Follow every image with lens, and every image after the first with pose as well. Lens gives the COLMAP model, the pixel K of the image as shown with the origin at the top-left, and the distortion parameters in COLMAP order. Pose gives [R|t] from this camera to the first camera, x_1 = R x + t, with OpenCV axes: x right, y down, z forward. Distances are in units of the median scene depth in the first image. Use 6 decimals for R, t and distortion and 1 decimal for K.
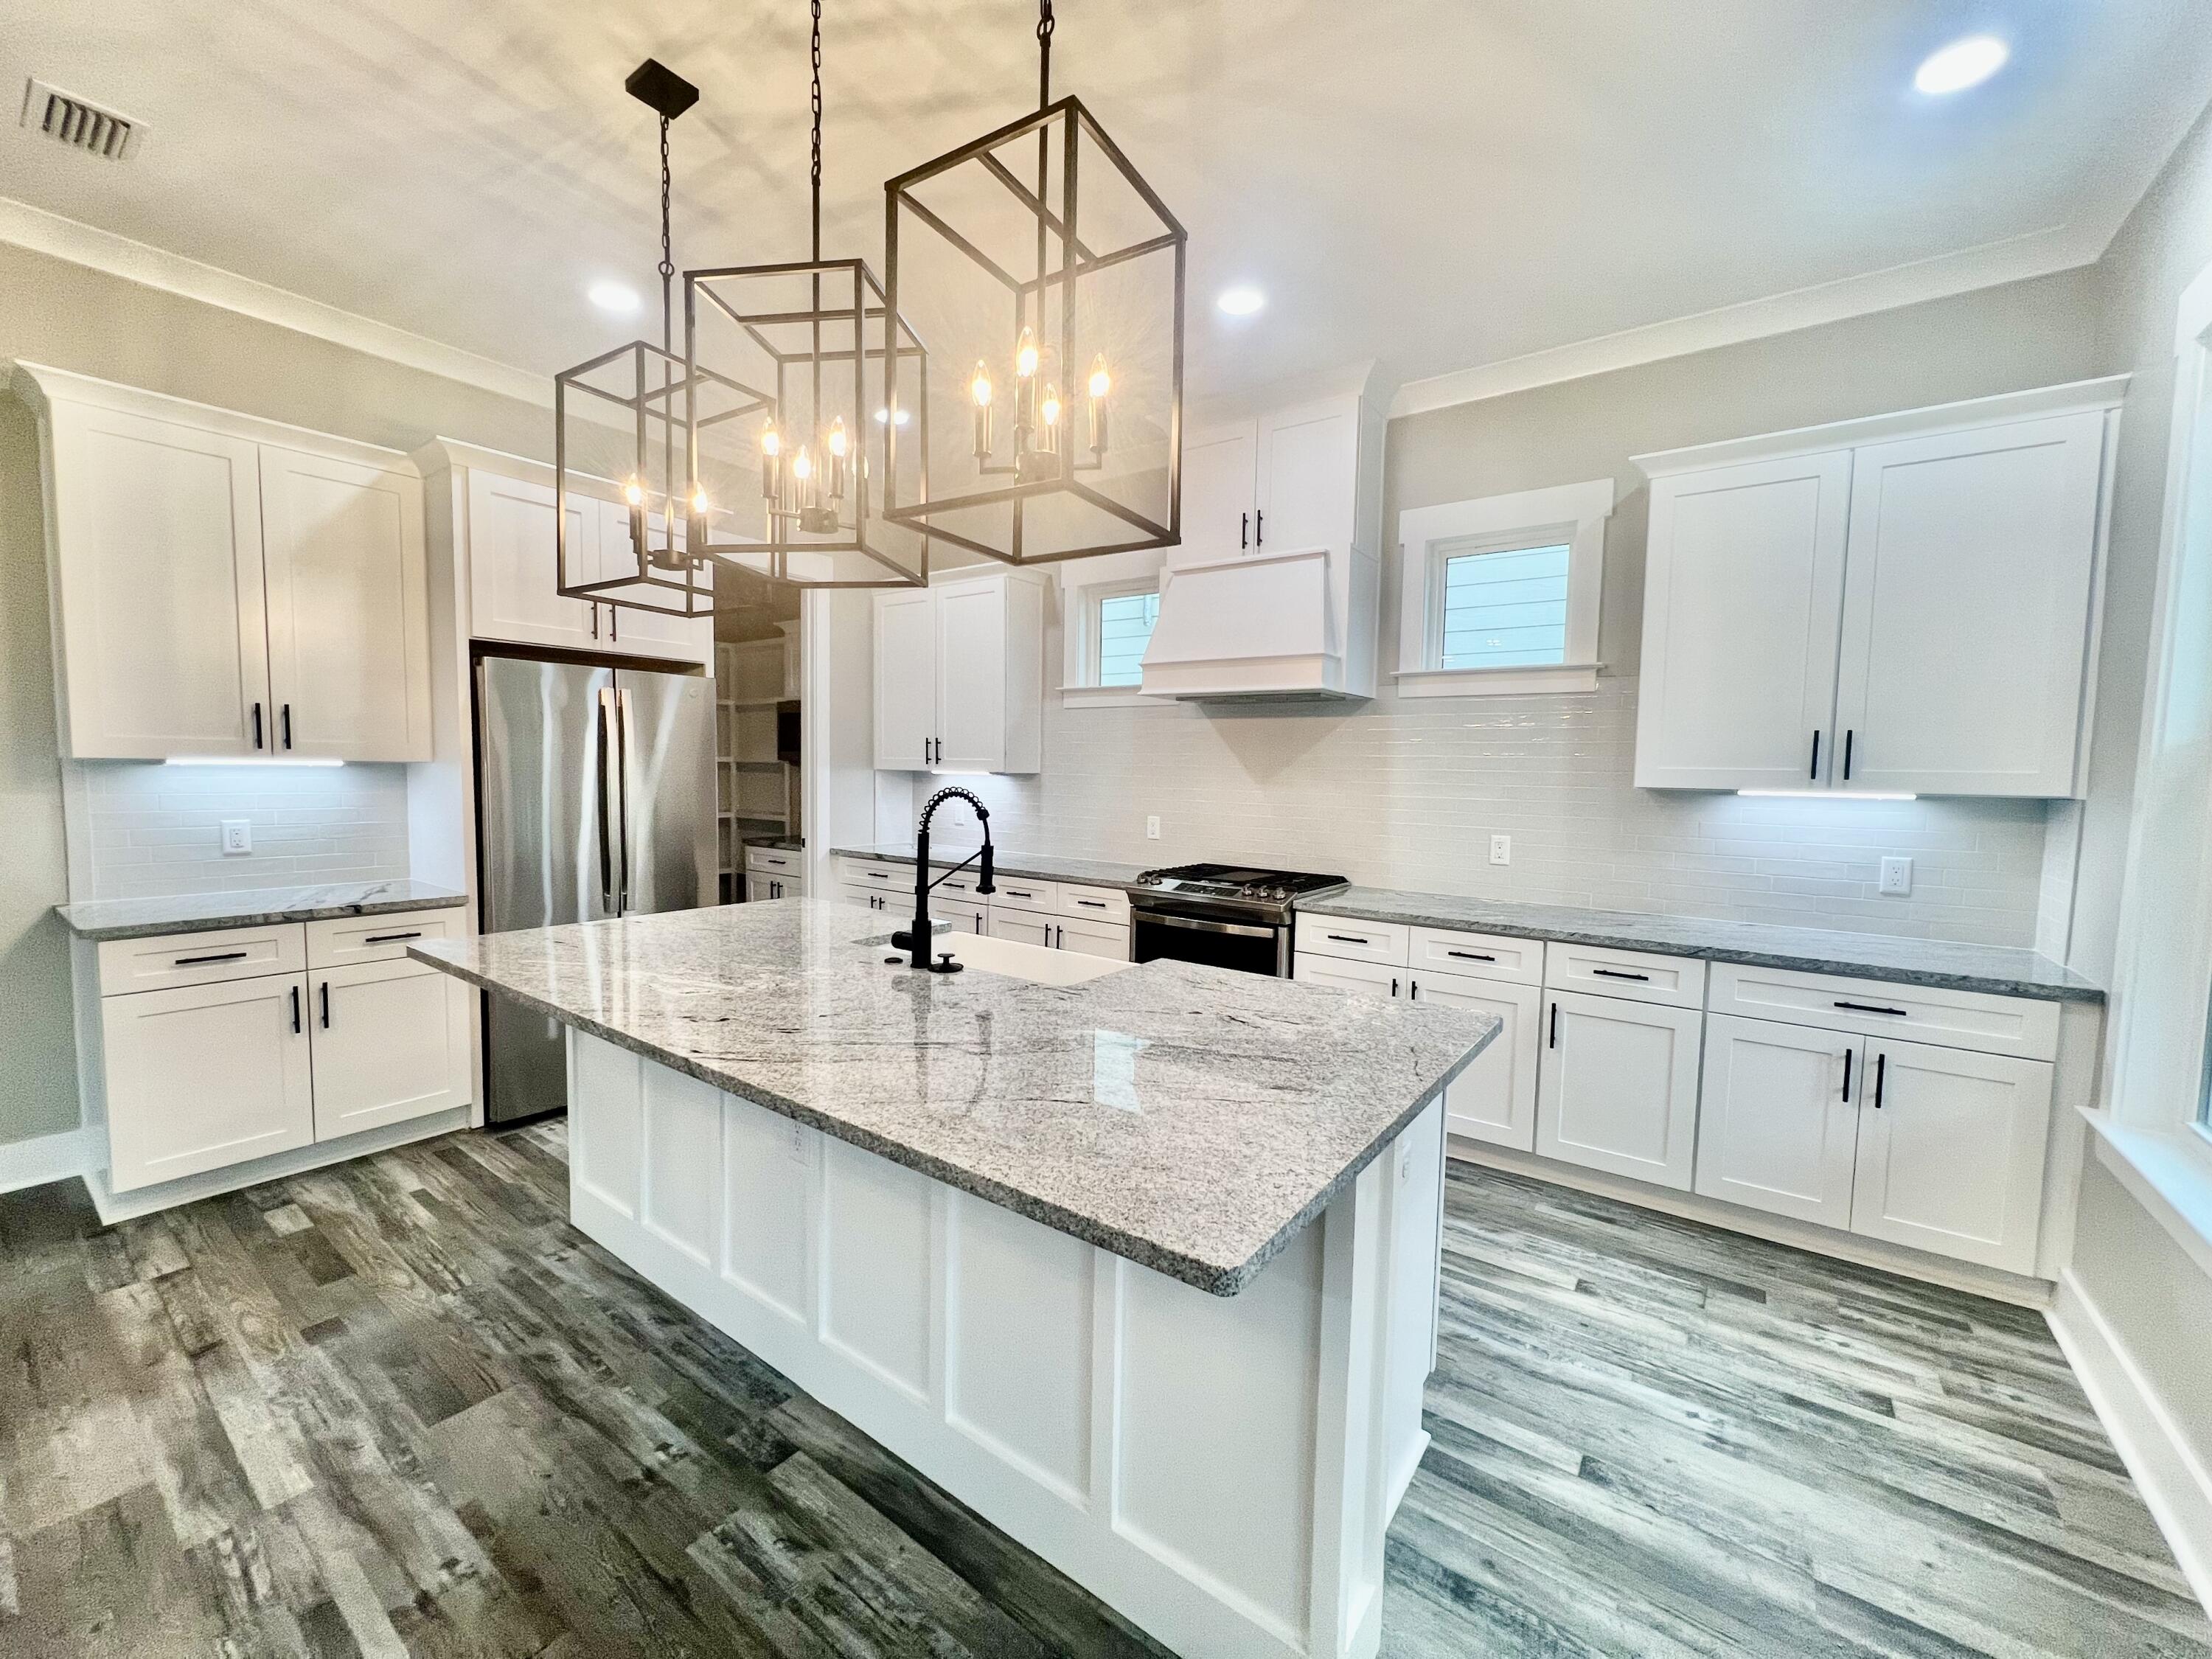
lens RADIAL K [[877.5, 0, 1106.0], [0, 877.5, 832.7], [0, 0, 1]] dist [-0.001312, -0.000333]
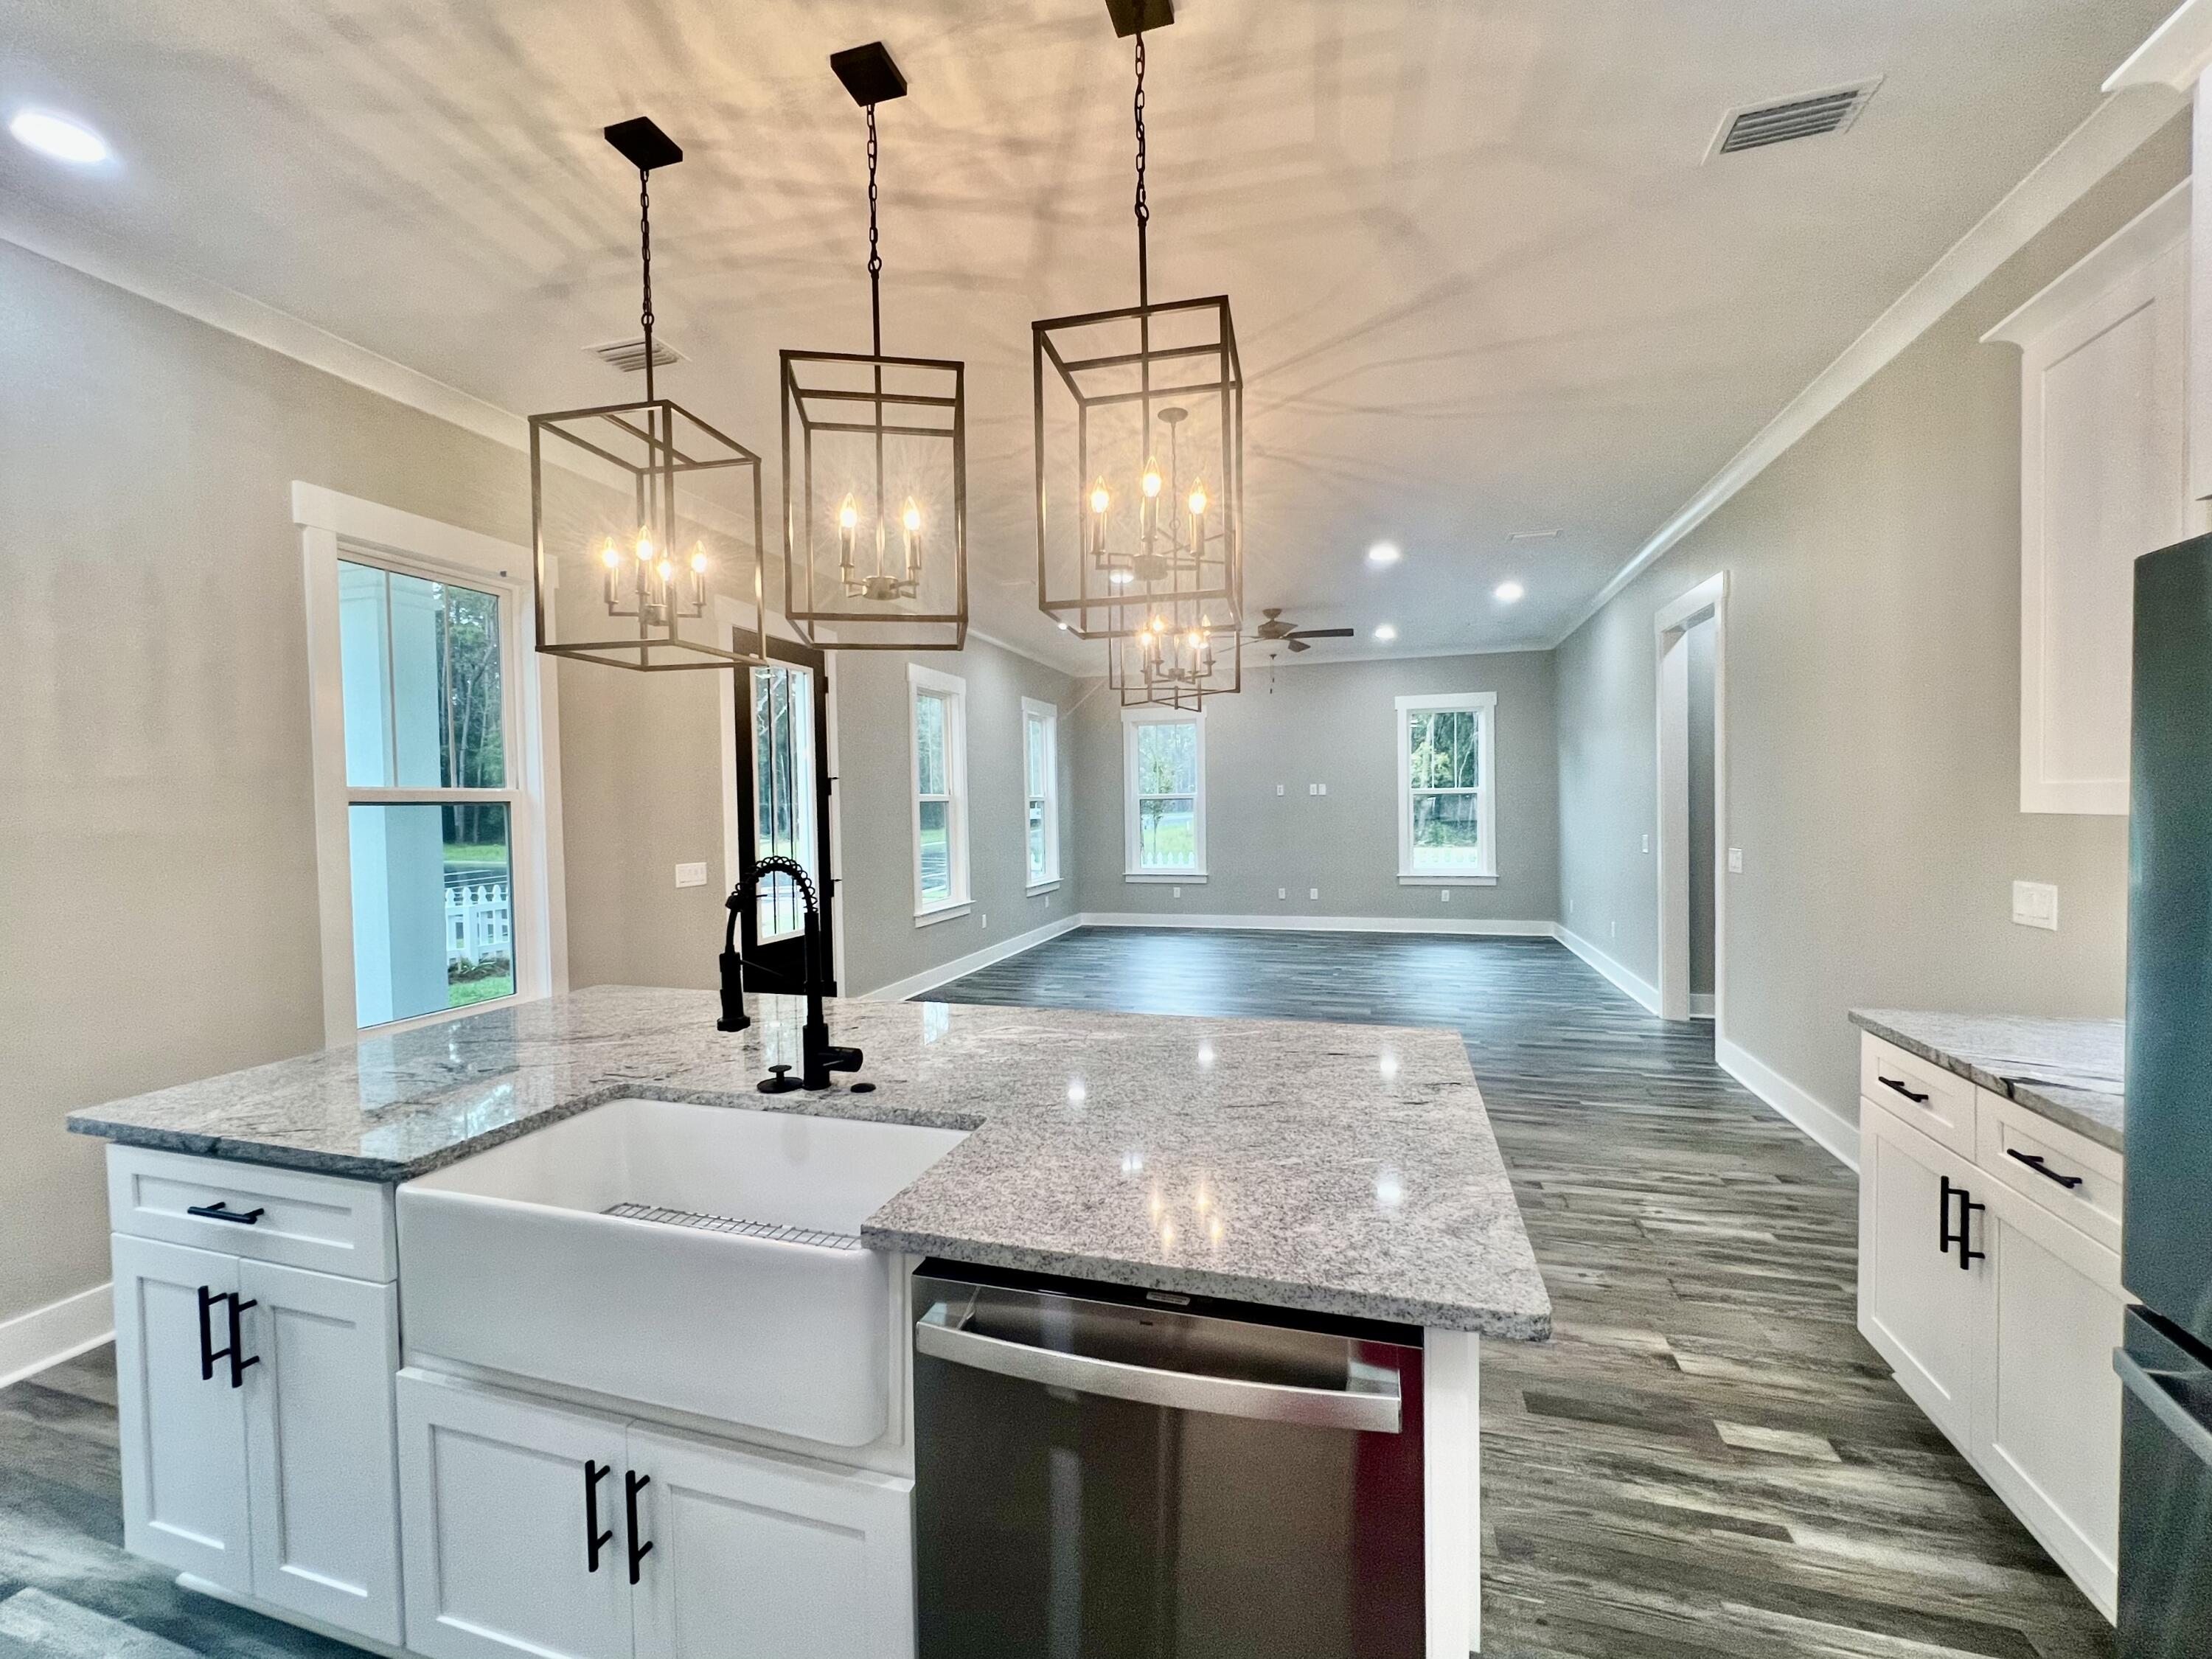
lens RADIAL K [[877.5, 0, 1104.3], [0, 877.5, 830.9], [0, 0, 1]] dist [-0.001312, -0.000333]
pose [[-0.948161, 0.005546, -0.317741, -0.208410], [-0.022182, 0.996254, 0.083581, -0.138728], [0.317015, 0.086296, -0.944487, 1.773829]]
